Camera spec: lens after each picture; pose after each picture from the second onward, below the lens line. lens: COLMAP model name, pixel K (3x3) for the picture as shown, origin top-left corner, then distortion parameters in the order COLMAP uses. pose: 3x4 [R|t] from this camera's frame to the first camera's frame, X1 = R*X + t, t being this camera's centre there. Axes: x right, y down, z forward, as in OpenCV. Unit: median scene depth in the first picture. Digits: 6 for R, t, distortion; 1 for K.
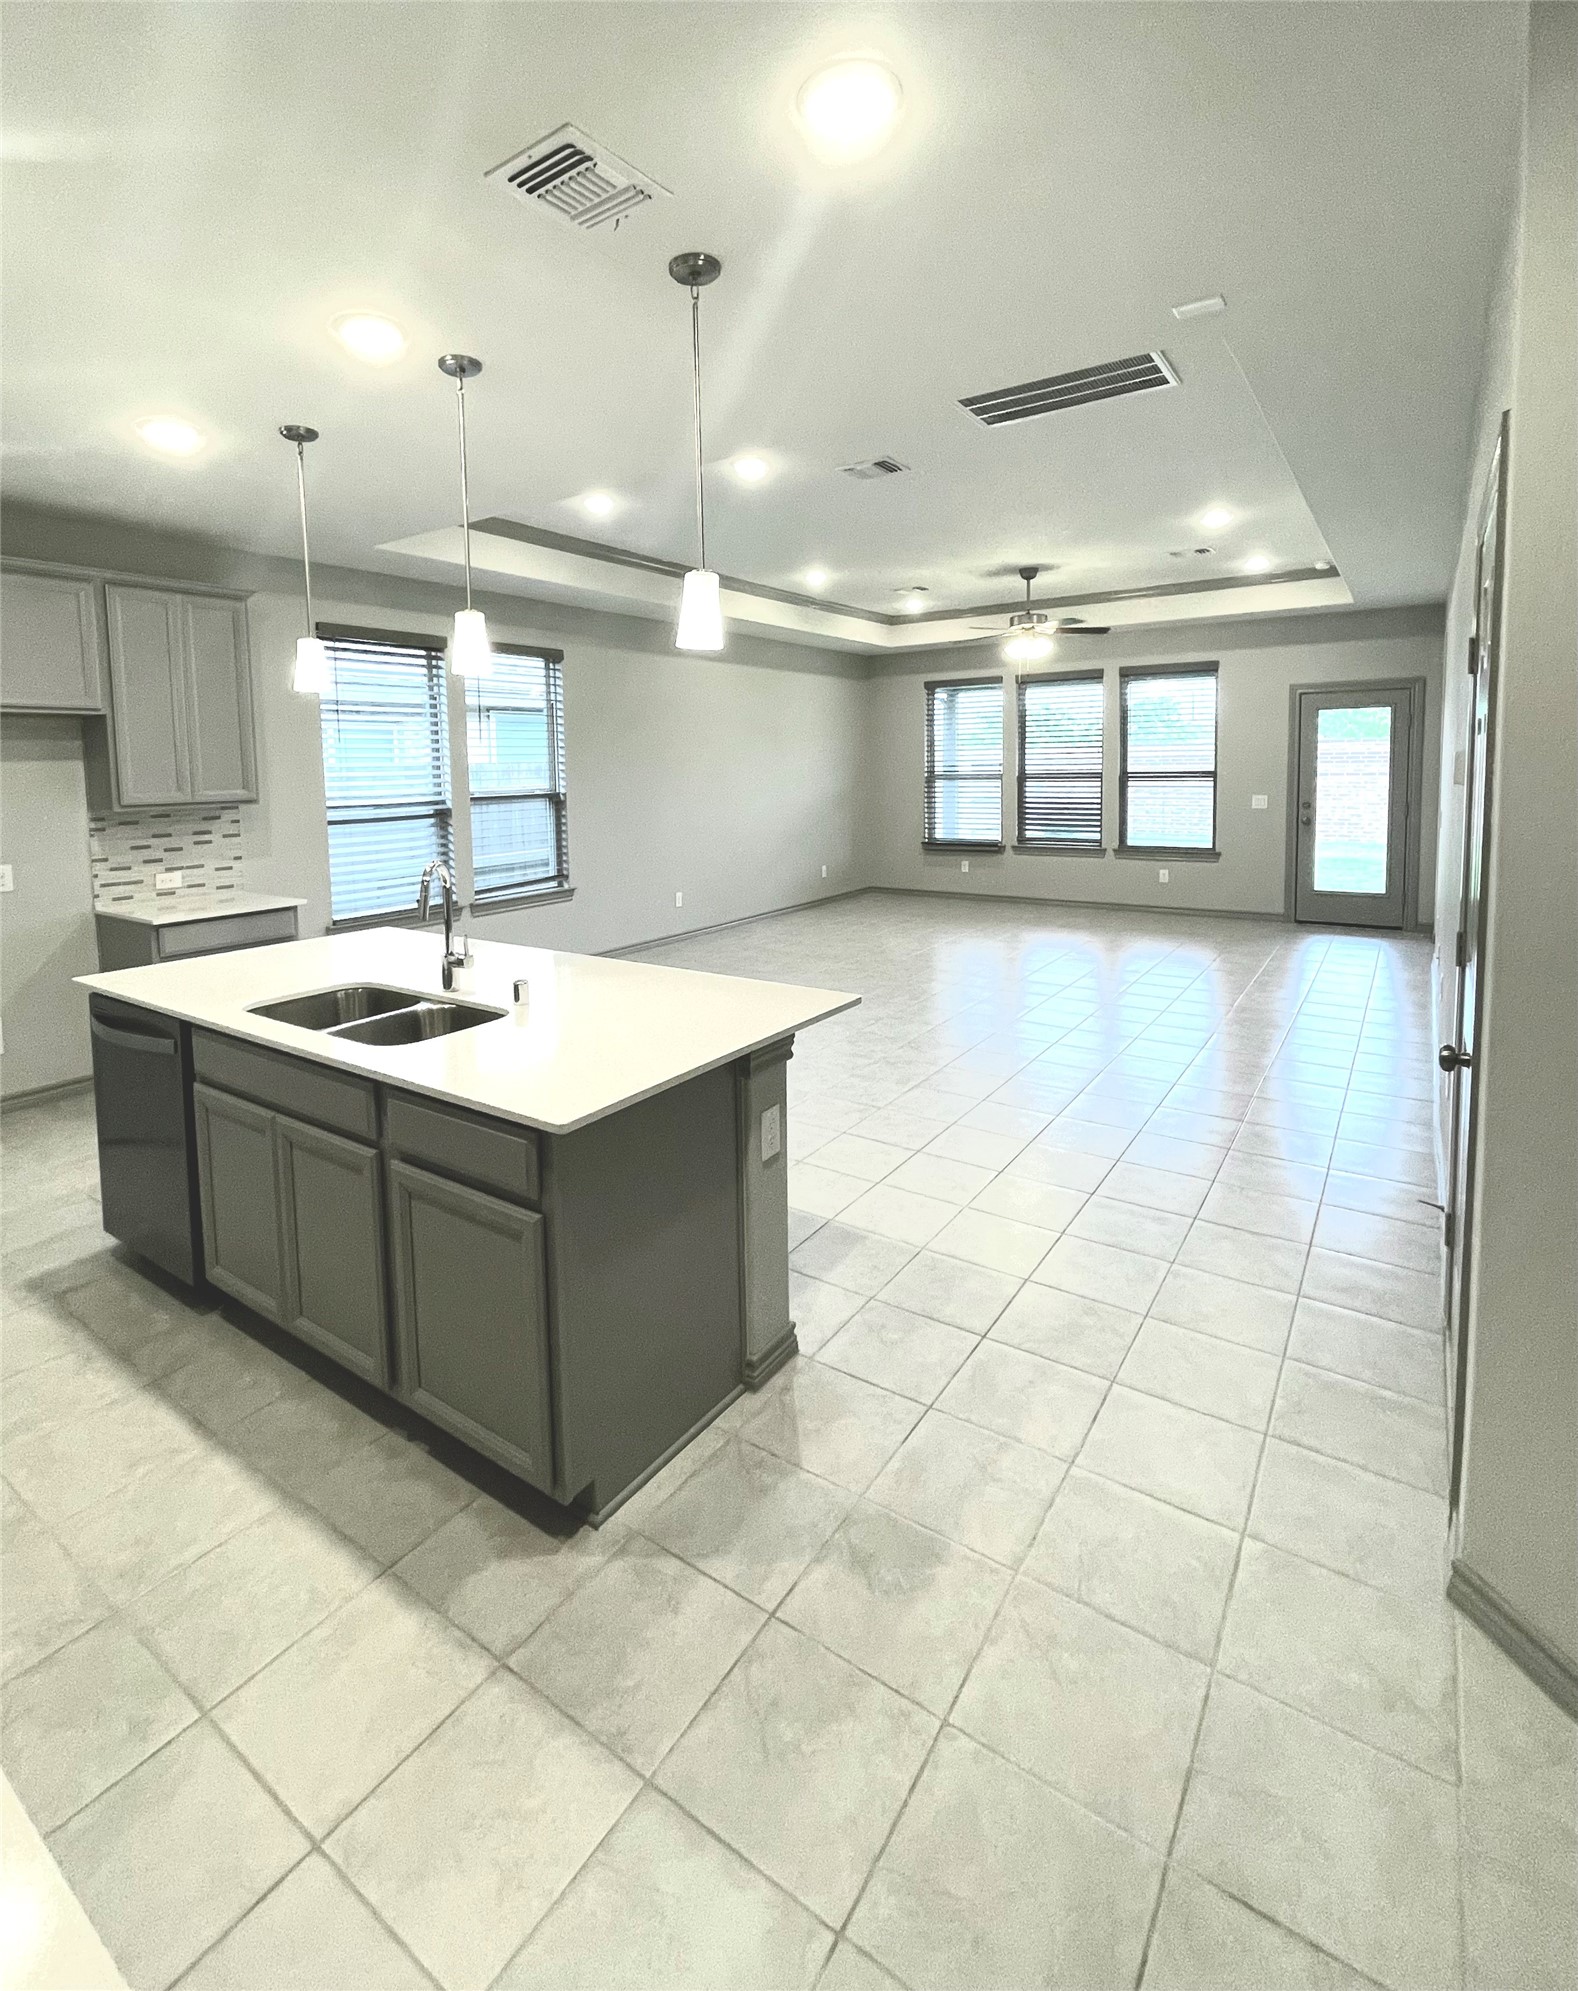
lens RADIAL K [[948.4, 0, 760.9], [0, 948.4, 837.9], [0, 0, 1]] dist [-0.007559, 0.002756]
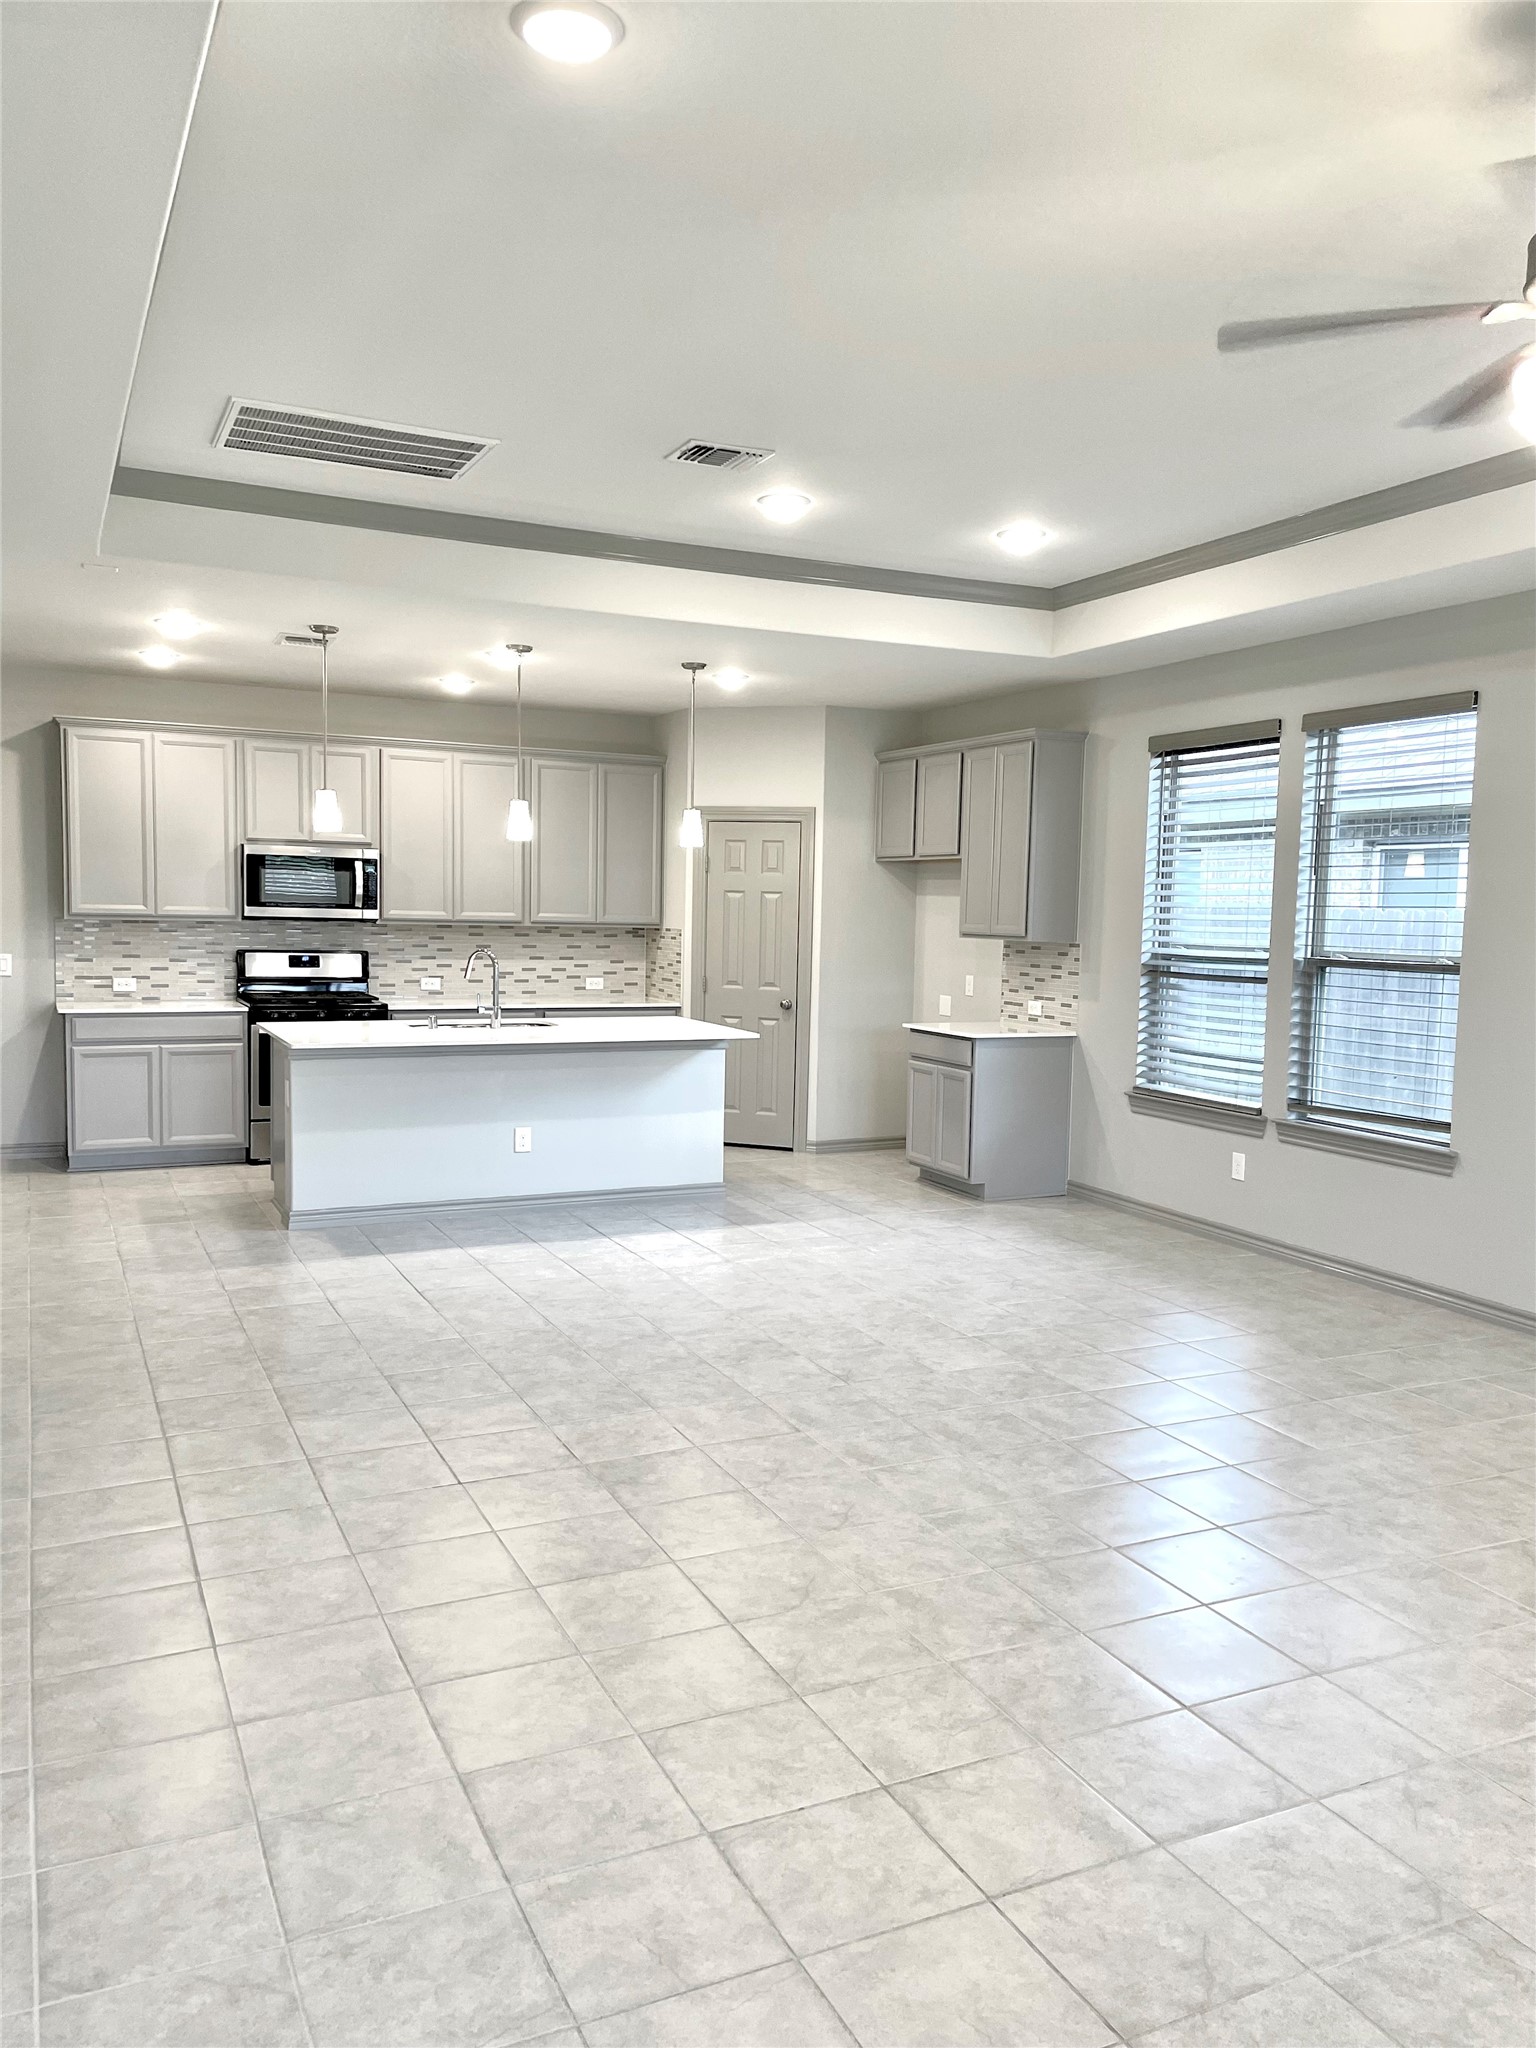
lens RADIAL K [[1552.6, 0, 780.2], [0, 1552.6, 1028.2], [0, 0, 1]] dist [0.006105, 0.001523]
pose [[-0.501194, 0.072328, -0.862307, 1.200902], [-0.081004, 0.988204, 0.129970, -0.158674], [0.861535, 0.134990, -0.489423, 1.851256]]
